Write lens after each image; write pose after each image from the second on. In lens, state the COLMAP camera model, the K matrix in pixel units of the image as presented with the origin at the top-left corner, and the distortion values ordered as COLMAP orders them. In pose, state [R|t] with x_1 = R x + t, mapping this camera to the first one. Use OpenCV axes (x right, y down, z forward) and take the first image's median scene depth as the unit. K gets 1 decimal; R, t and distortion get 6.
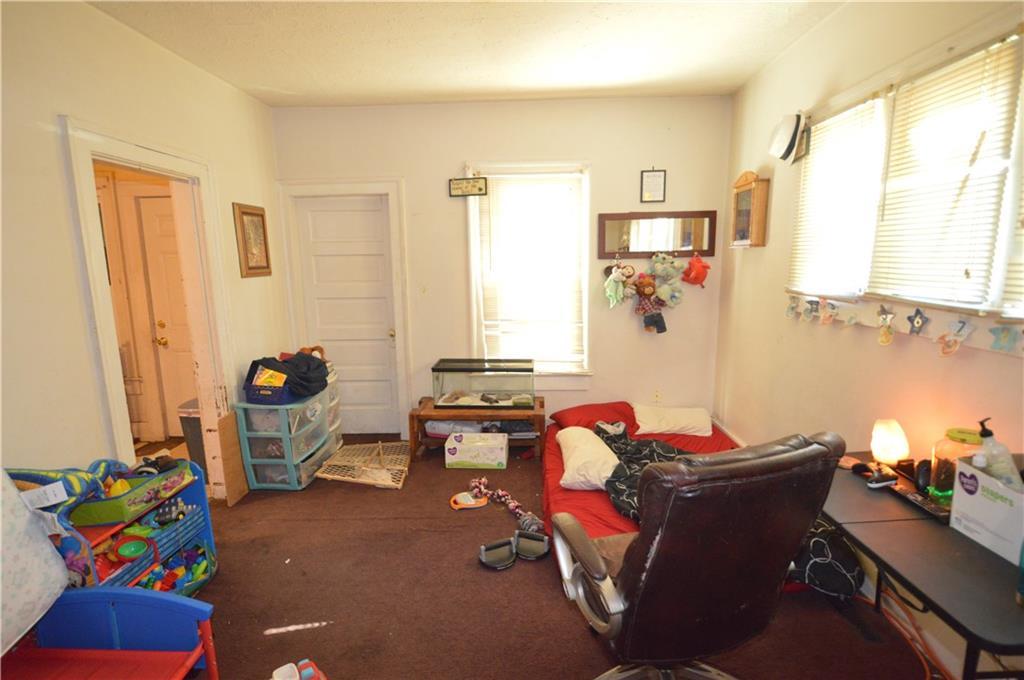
lens RADIAL K [[494.2, 0, 513.0], [0, 494.2, 341.7], [0, 0, 1]] dist [-0.003561, -0.005886]
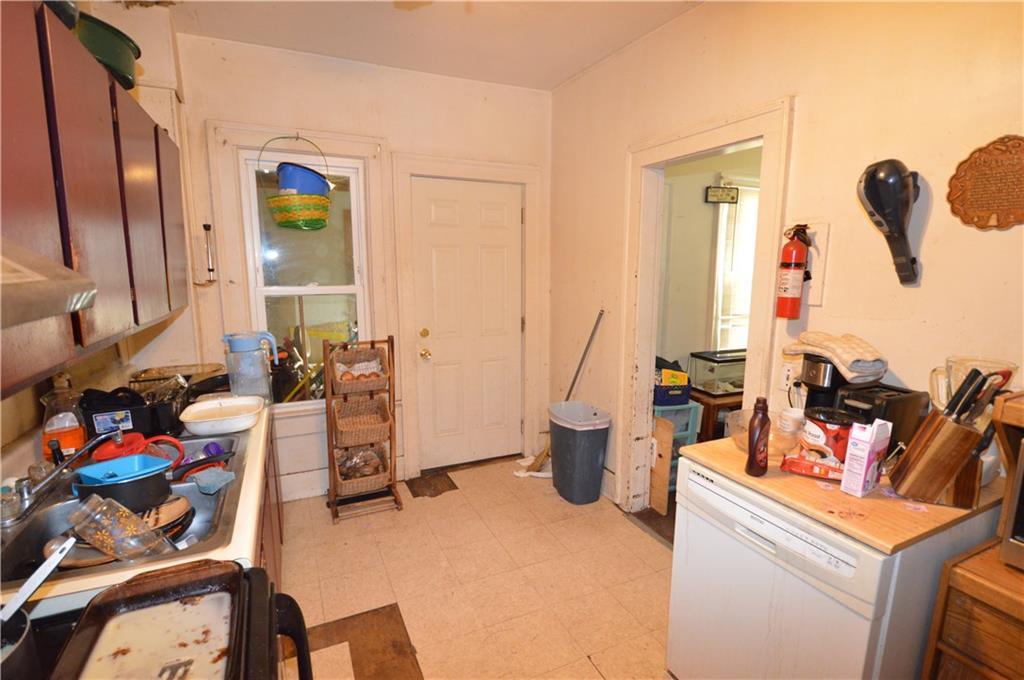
lens RADIAL K [[494.2, 0, 511.3], [0, 494.2, 338.5], [0, 0, 1]] dist [-0.003561, -0.005886]
pose [[0.902750, -0.049637, 0.427293, -0.996980], [0.057475, 0.998332, -0.005456, -0.013765], [-0.426309, 0.029484, 0.904097, 0.210374]]
